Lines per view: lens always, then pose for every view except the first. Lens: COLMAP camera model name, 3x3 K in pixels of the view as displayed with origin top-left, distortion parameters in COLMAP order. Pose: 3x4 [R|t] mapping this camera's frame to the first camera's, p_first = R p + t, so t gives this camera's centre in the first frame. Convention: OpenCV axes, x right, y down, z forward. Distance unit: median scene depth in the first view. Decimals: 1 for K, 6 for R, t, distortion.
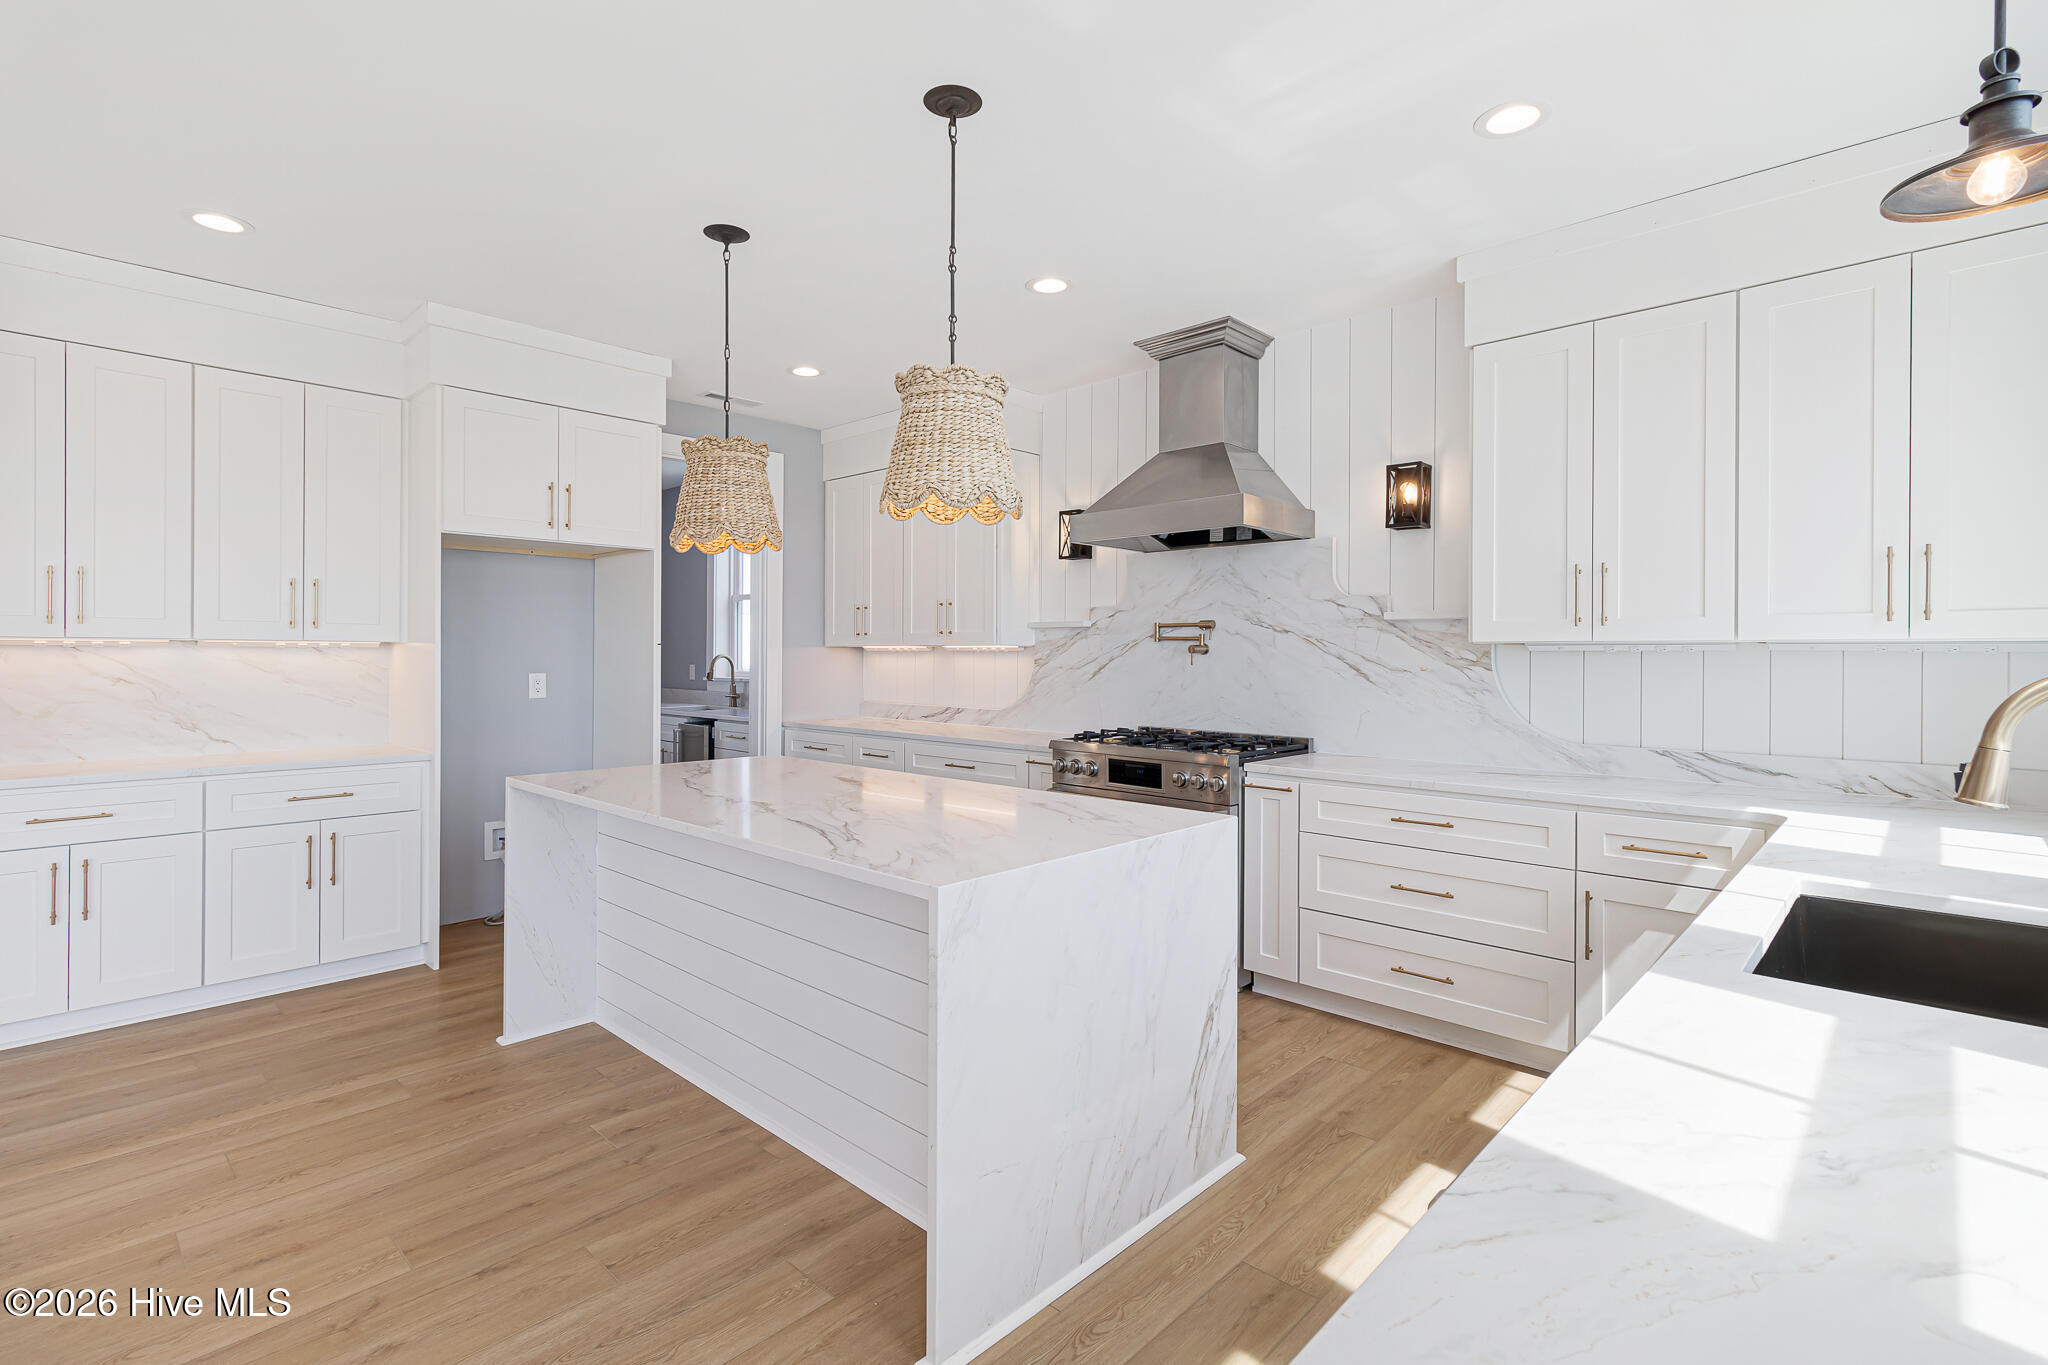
lens RADIAL K [[964.7, 0, 1029.5], [0, 964.7, 668.6], [0, 0, 1]] dist [0.002424, 0.000095]
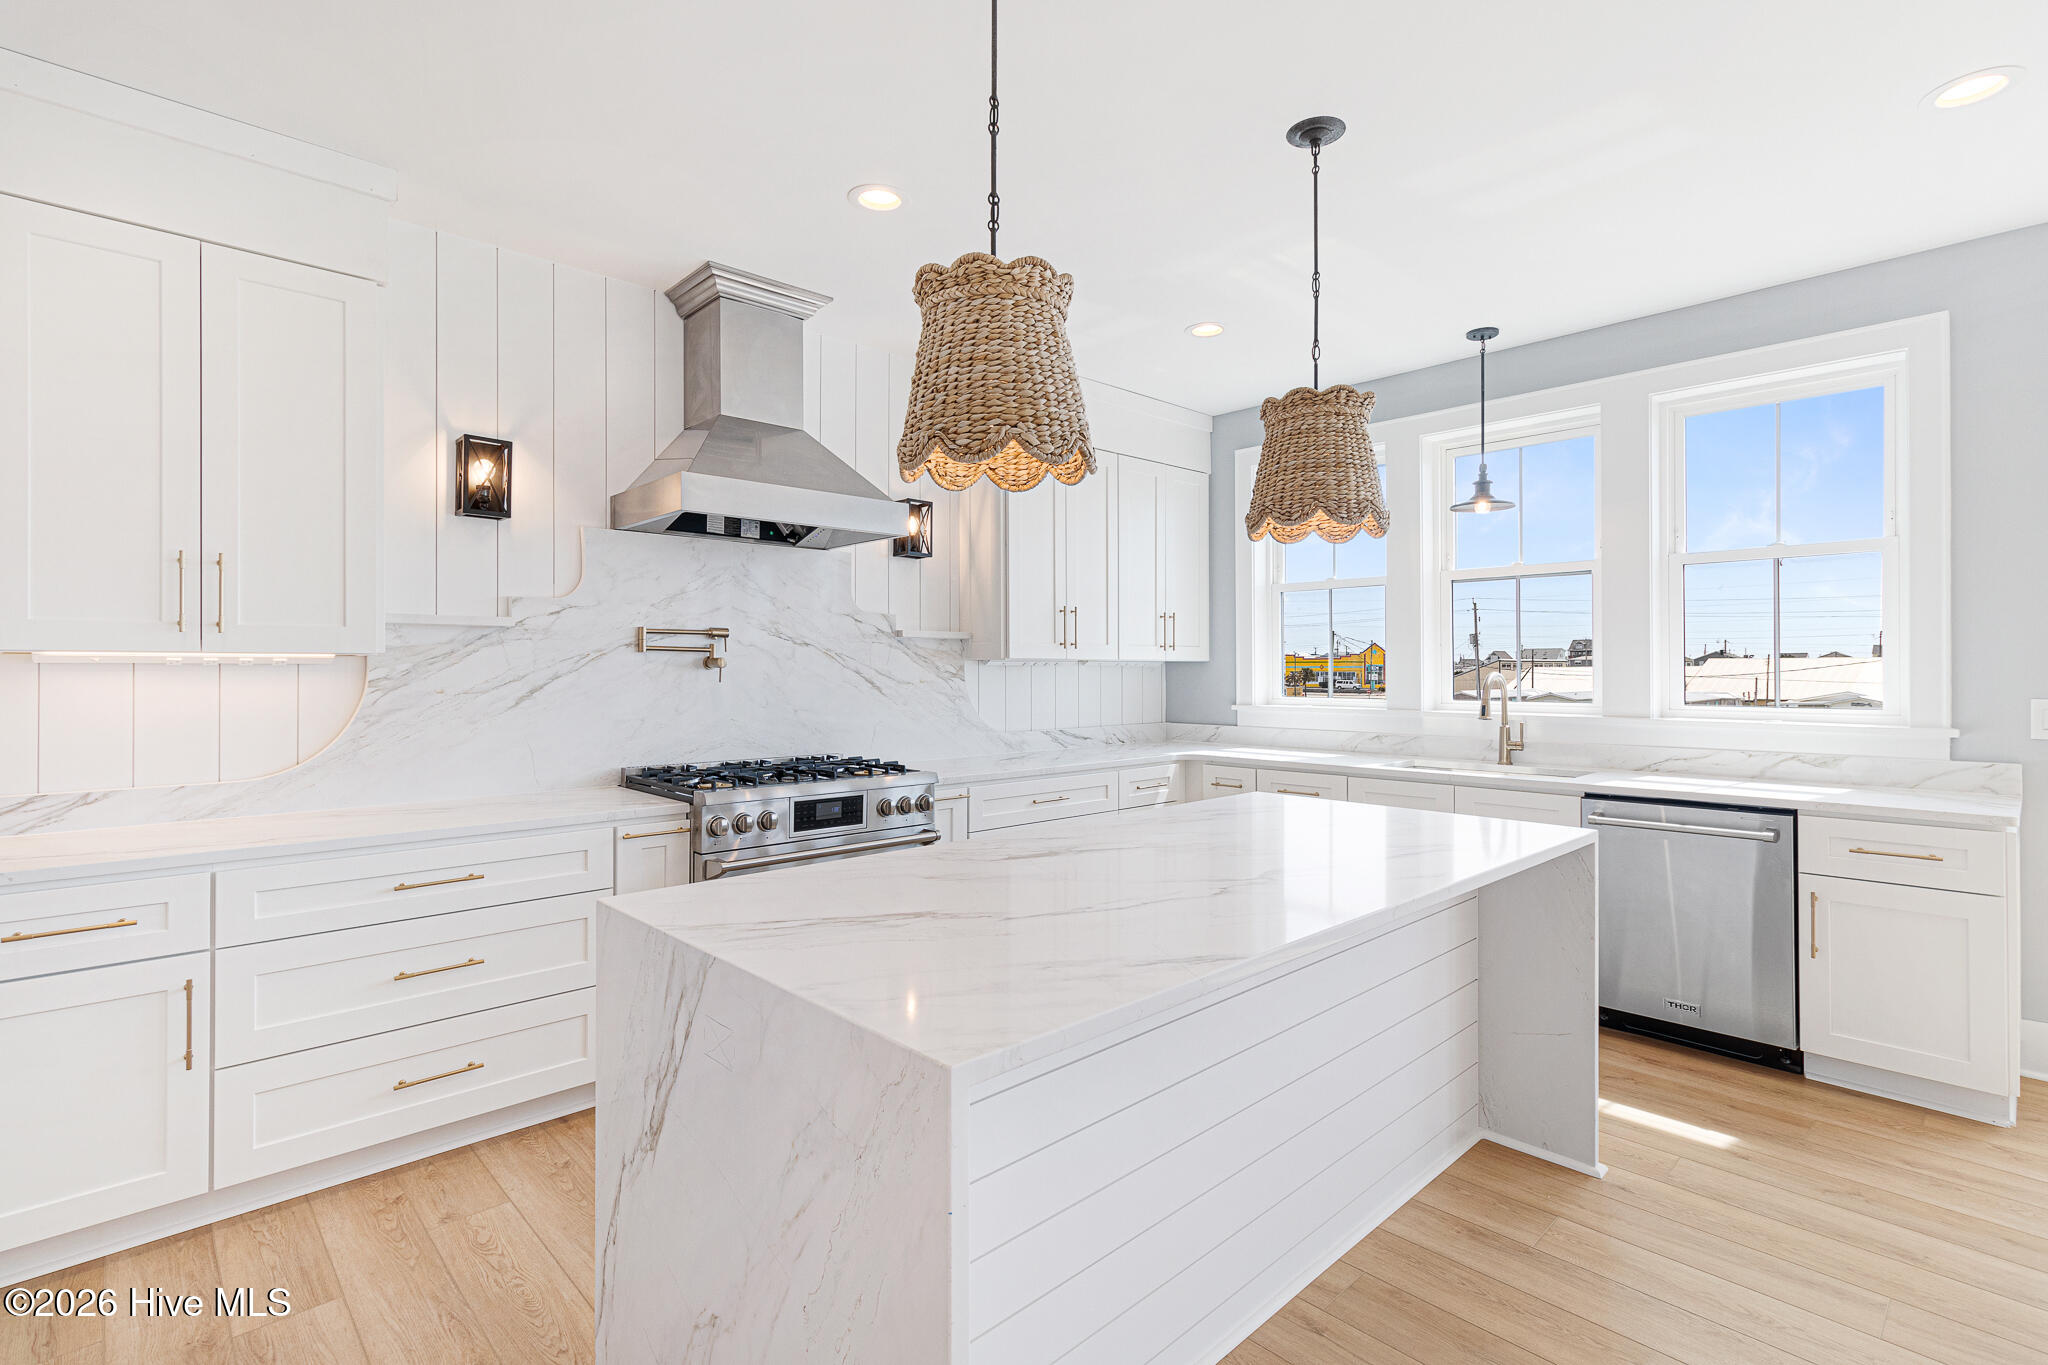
lens RADIAL K [[950.7, 0, 1028.9], [0, 950.7, 663.6], [0, 0, 1]] dist [0.003956, 0.000562]
pose [[0.054305, 0.001463, 0.998523, -0.694370], [0.015262, 0.999881, -0.002295, -0.015212], [-0.998408, 0.015364, 0.054276, 0.779891]]
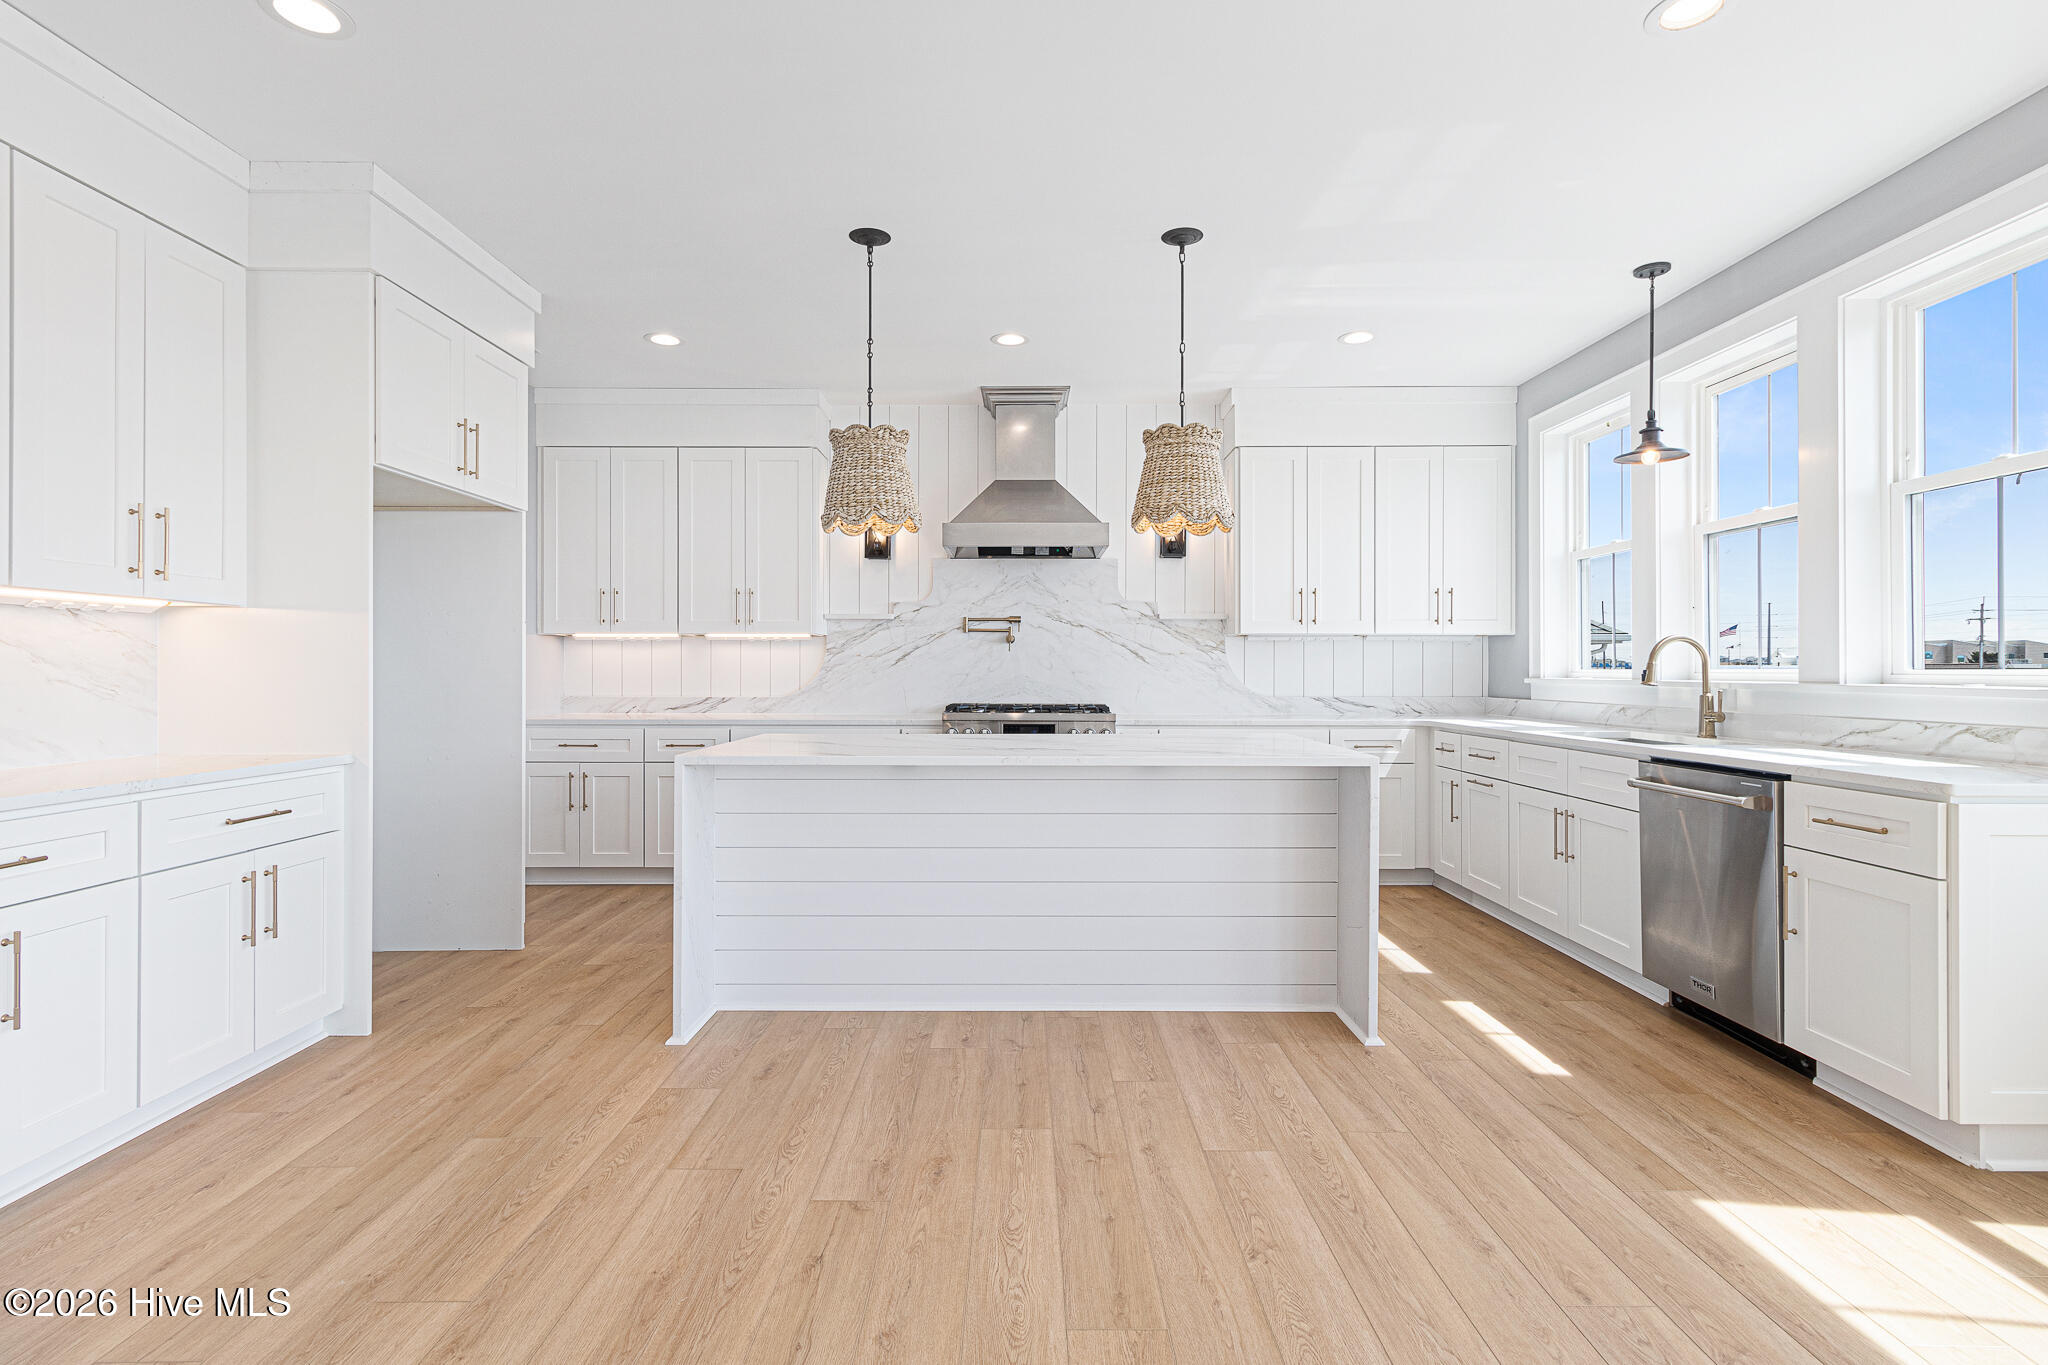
lens RADIAL K [[964.7, 0, 1029.5], [0, 964.7, 668.6], [0, 0, 1]] dist [0.002424, 0.000095]
pose [[0.725912, -0.003130, 0.687781, -0.760966], [0.012285, 0.999889, -0.008416, 0.033542], [-0.687678, 0.014559, 0.725870, 0.076262]]
